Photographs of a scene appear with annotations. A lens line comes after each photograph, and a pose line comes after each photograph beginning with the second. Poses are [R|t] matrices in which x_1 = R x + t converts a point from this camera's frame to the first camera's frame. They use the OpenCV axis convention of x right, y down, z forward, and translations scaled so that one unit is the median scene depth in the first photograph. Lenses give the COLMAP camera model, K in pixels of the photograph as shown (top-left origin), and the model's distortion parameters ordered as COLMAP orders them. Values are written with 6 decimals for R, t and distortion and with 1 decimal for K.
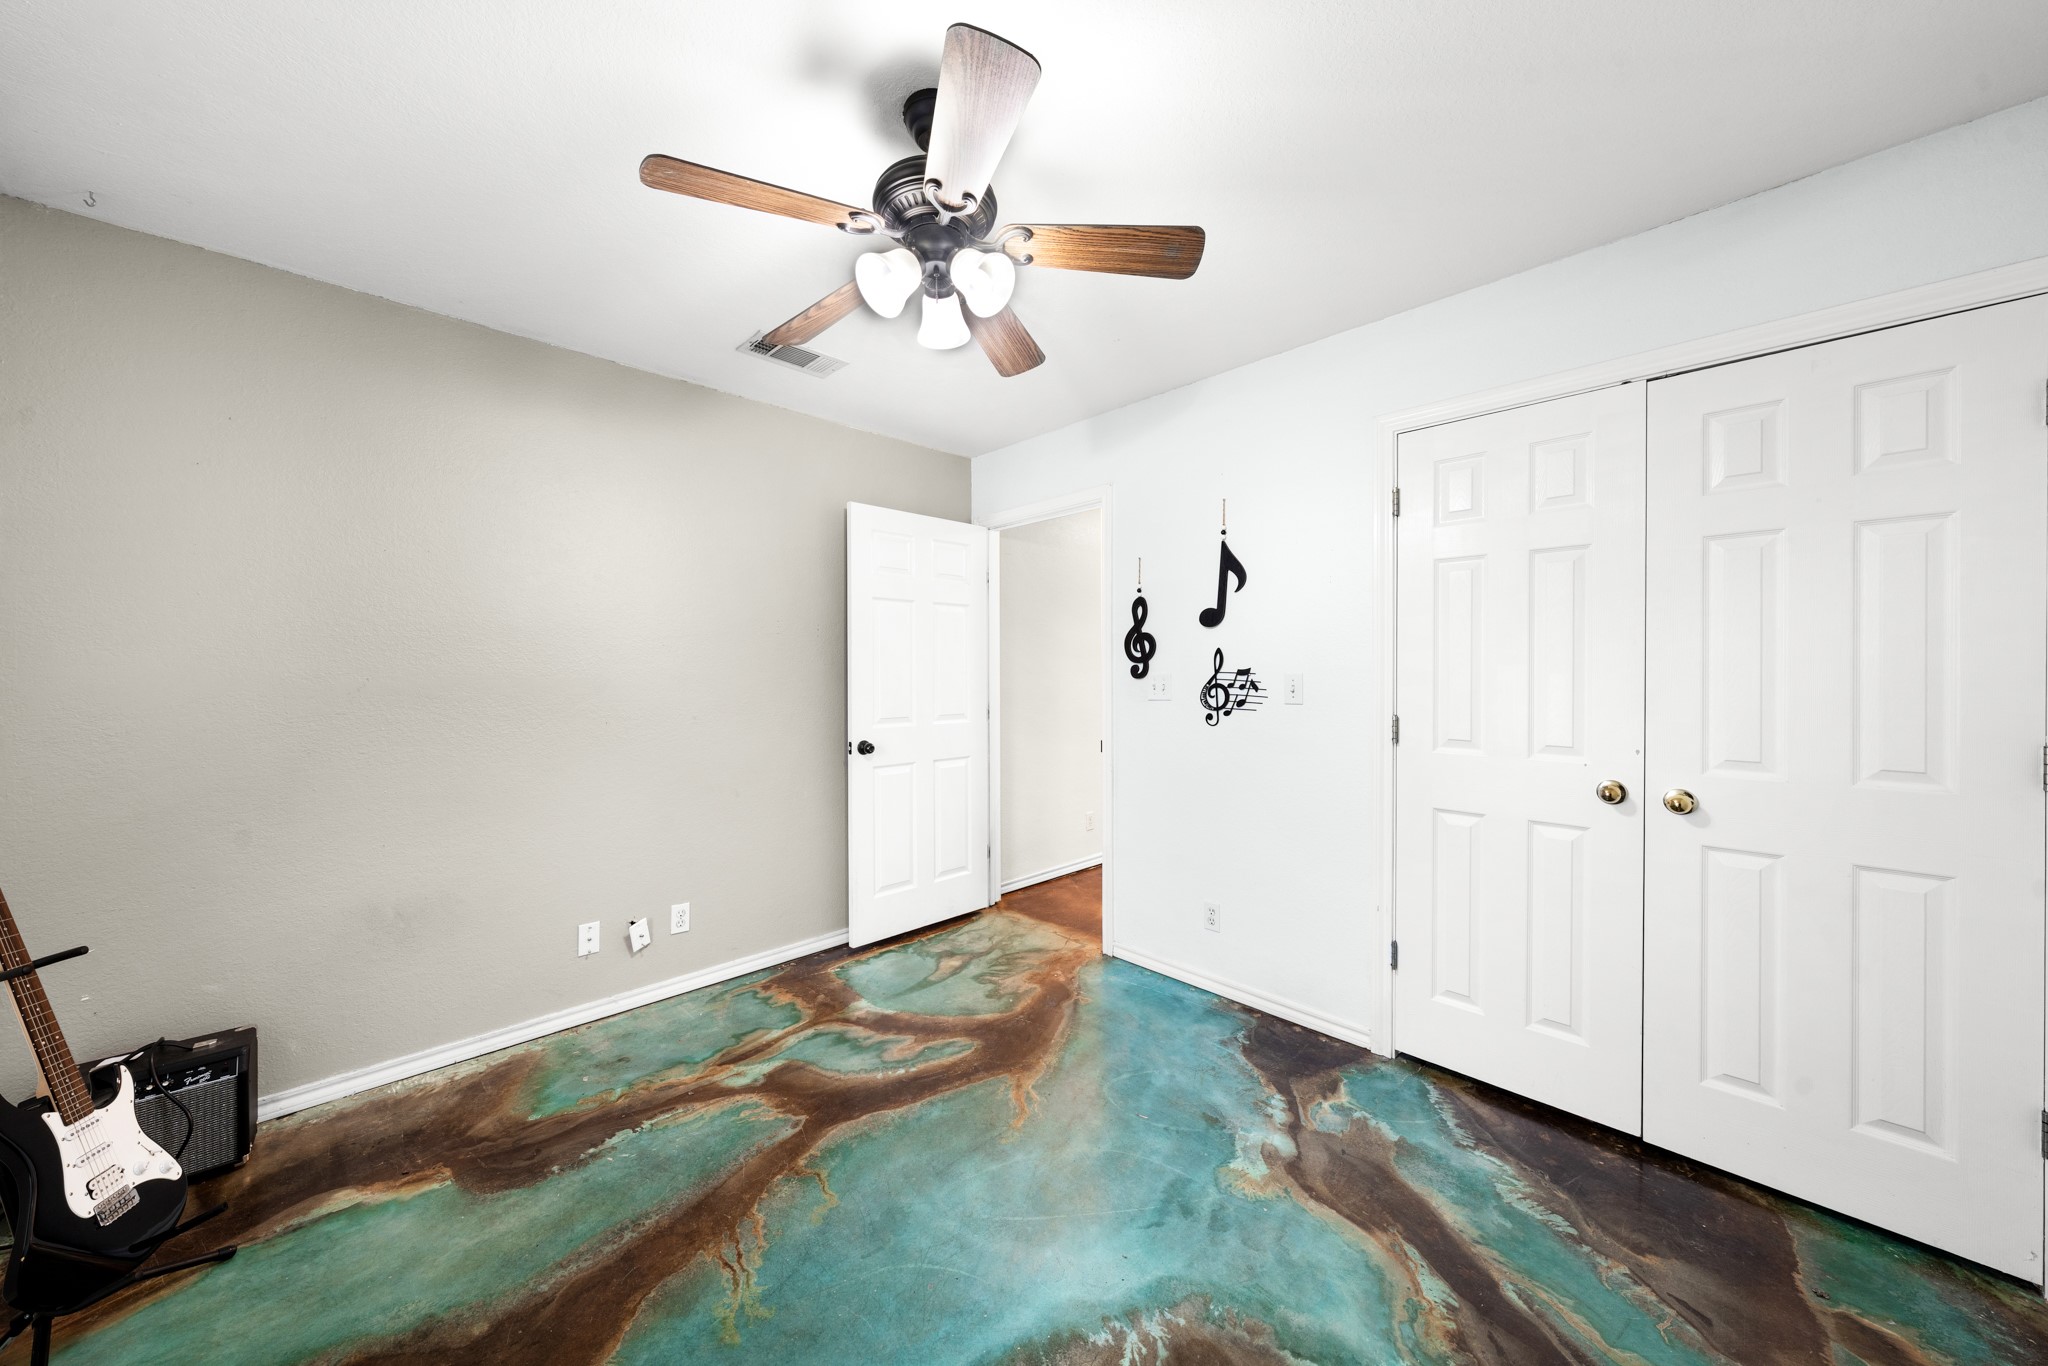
lens RADIAL K [[709.5, 0, 1008.5], [0, 709.5, 681.8], [0, 0, 1]] dist [-0.001725, -0.000053]
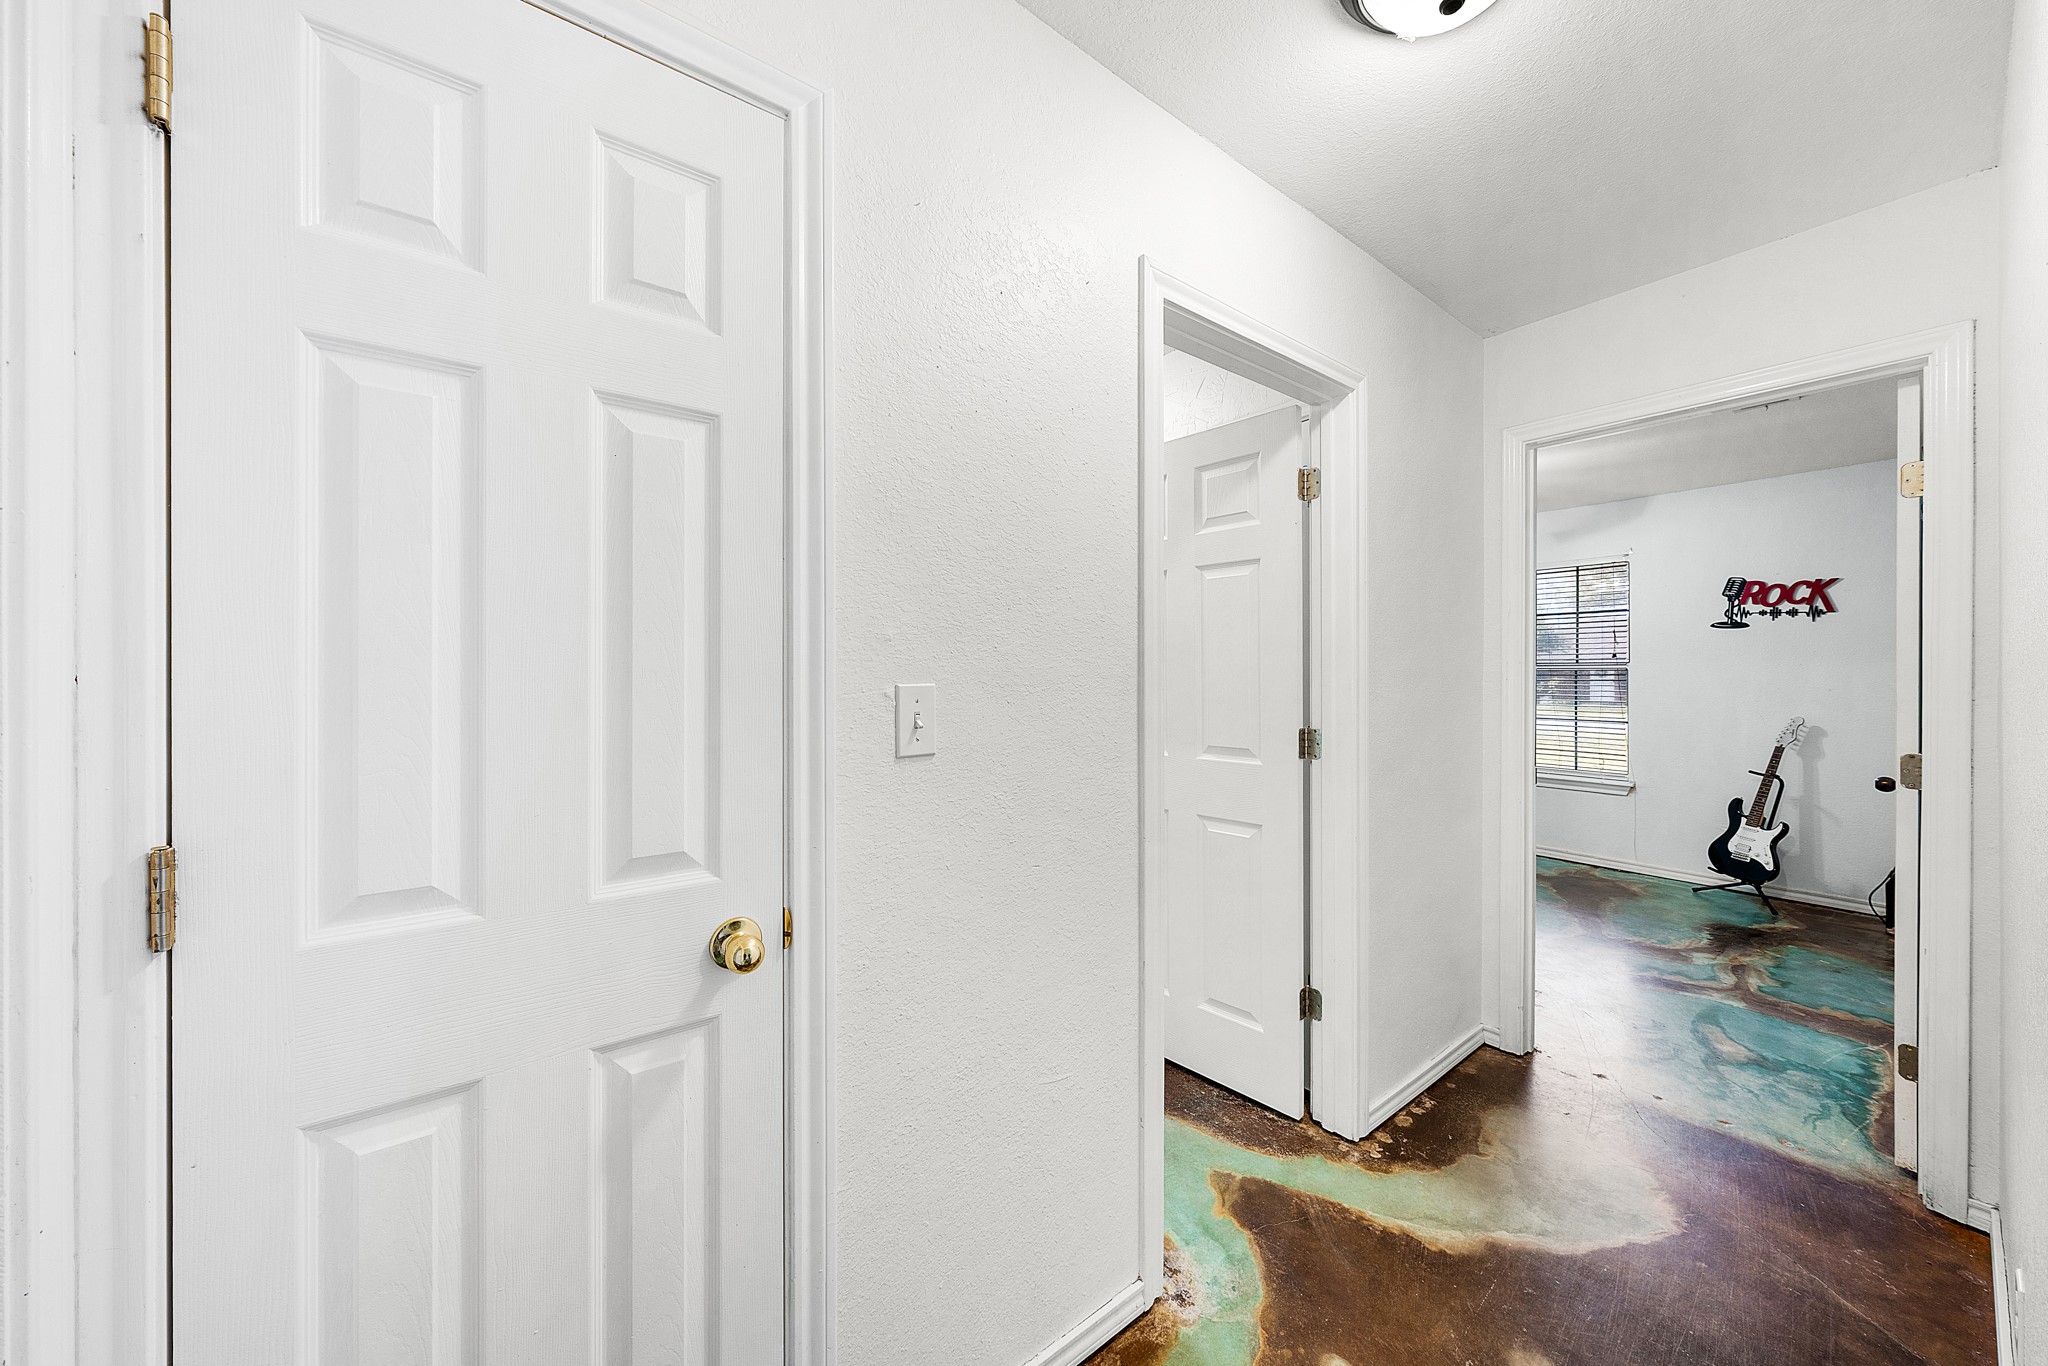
lens RADIAL K [[699.4, 0, 1009.0], [0, 699.4, 674.4], [0, 0, 1]] dist [0.000237, 0.000024]
pose [[-0.991851, -0.002428, 0.127380, 1.065547], [-0.000411, 0.999874, 0.015854, -0.050770], [-0.127403, 0.015672, -0.991727, 3.235329]]
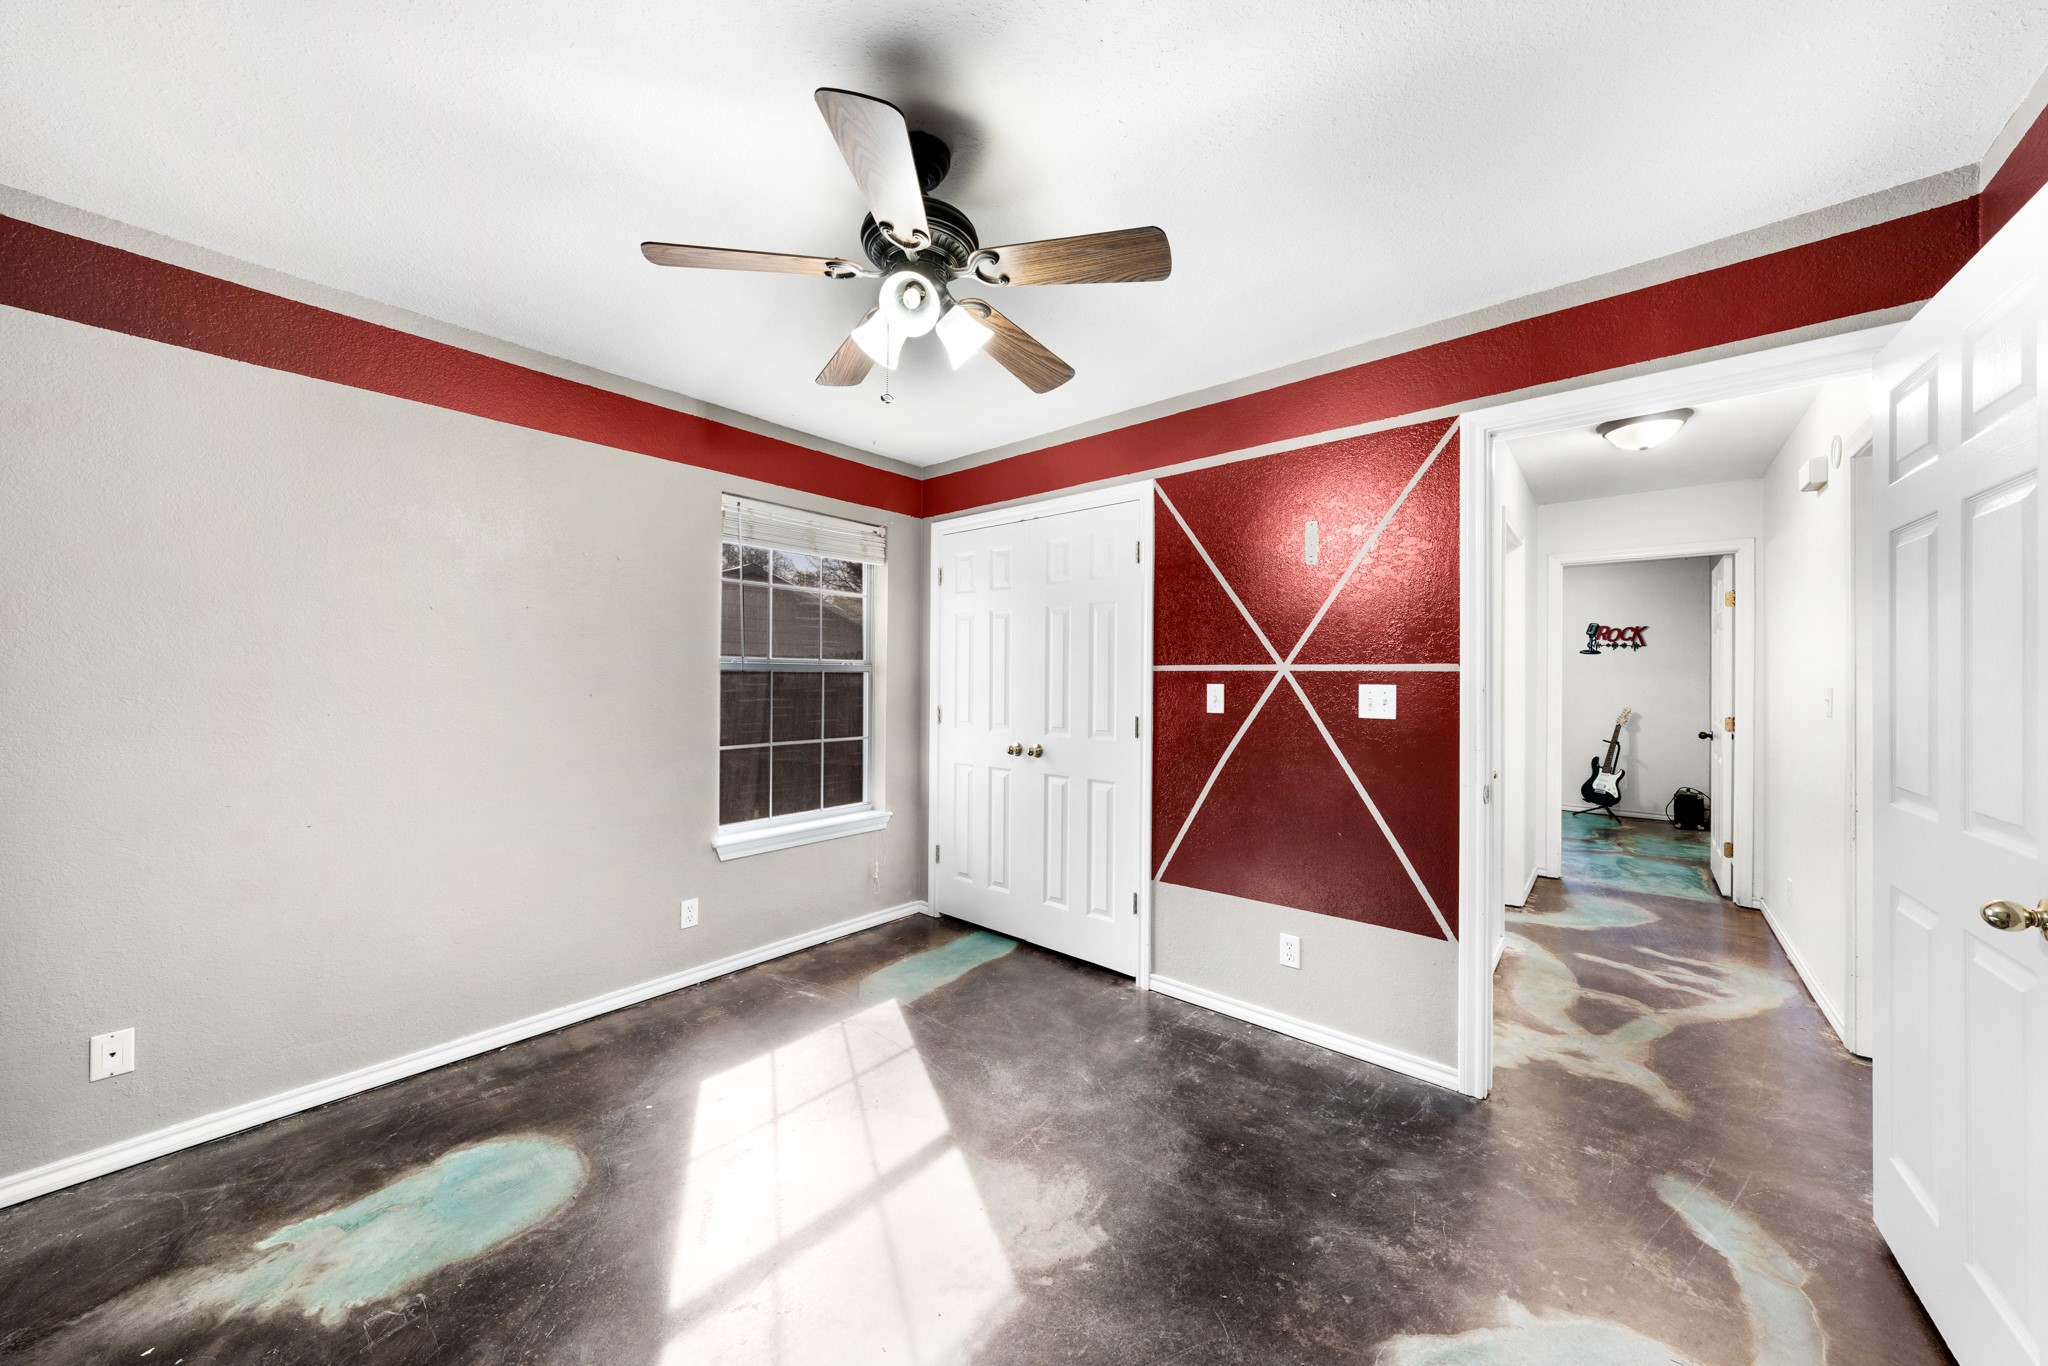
lens RADIAL K [[709.5, 0, 1008.5], [0, 709.5, 681.8], [0, 0, 1]] dist [-0.001725, -0.000053]
pose [[-0.996162, -0.002981, -0.087476, 2.508692], [-0.004500, 0.999842, 0.017170, -0.069856], [0.087411, 0.017498, -0.996019, 4.214901]]
